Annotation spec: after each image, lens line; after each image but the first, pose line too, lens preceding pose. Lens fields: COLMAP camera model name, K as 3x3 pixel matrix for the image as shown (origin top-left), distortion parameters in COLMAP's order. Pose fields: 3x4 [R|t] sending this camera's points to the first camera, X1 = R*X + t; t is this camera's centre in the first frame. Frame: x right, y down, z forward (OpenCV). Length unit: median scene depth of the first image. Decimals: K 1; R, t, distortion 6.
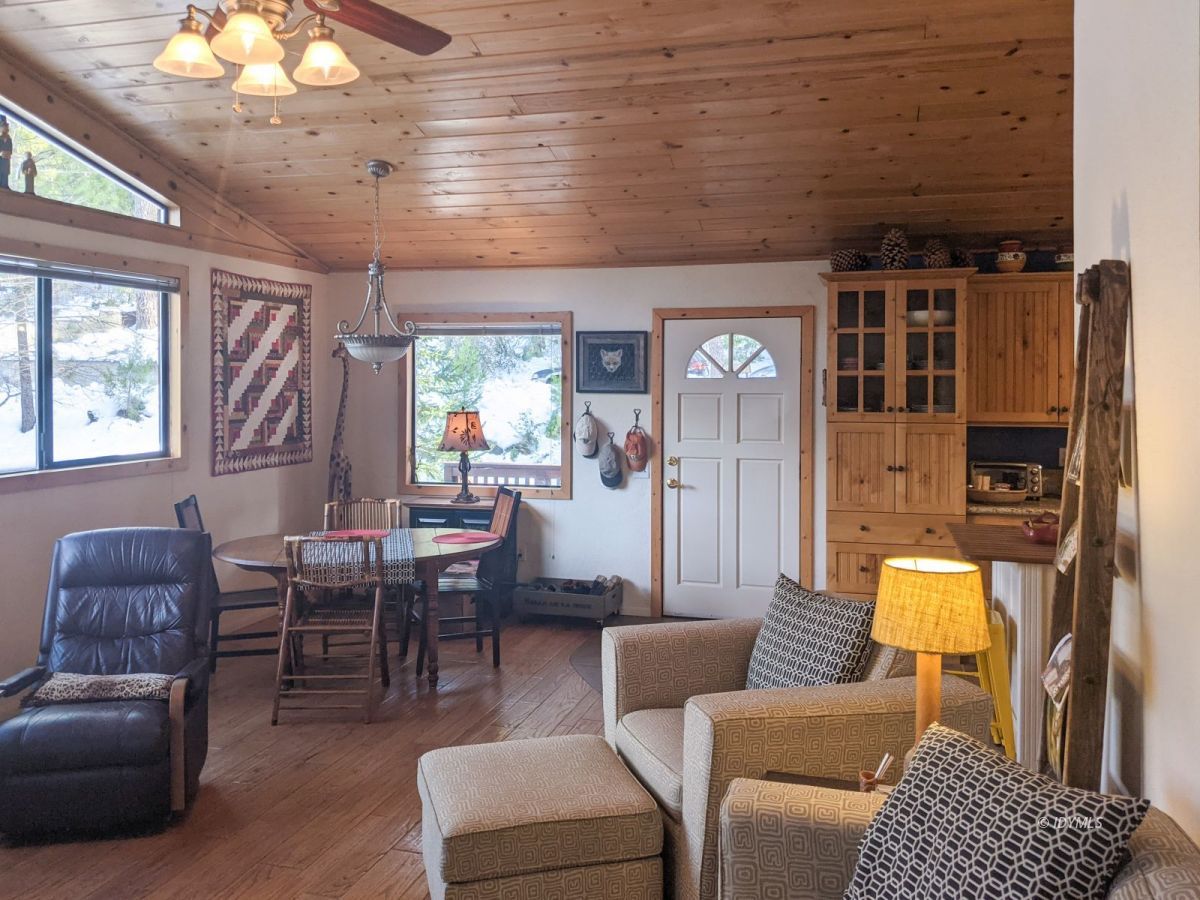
lens RADIAL K [[996.6, 0, 595.5], [0, 996.6, 390.0], [0, 0, 1]] dist [0.075070, -0.133908]
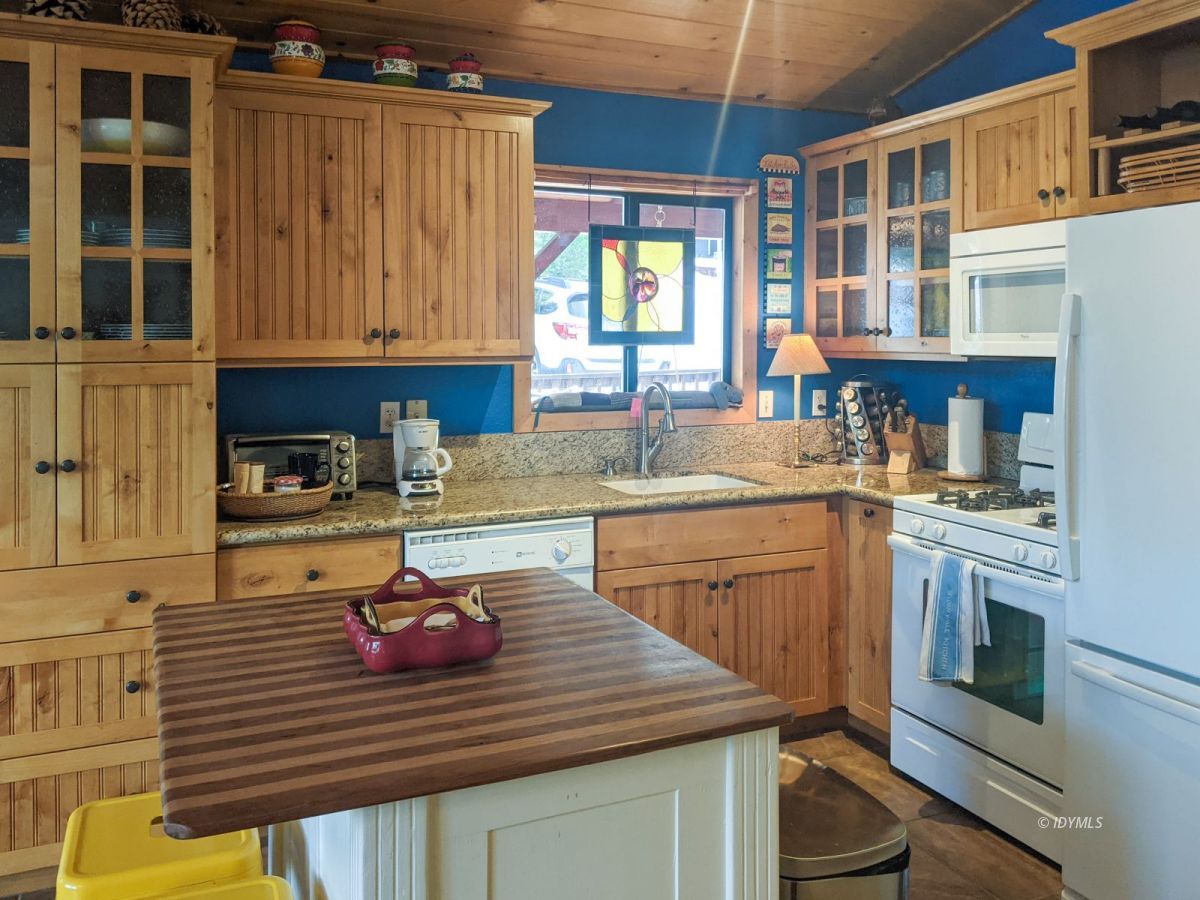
lens RADIAL K [[996.6, 0, 593.2], [0, 996.6, 342.3], [0, 0, 1]] dist [0.075070, -0.133908]
pose [[0.769350, -0.007340, 0.638785, 0.181196], [0.008476, 0.999963, 0.001281, 0.022686], [-0.638771, 0.004428, 0.769384, 0.463703]]
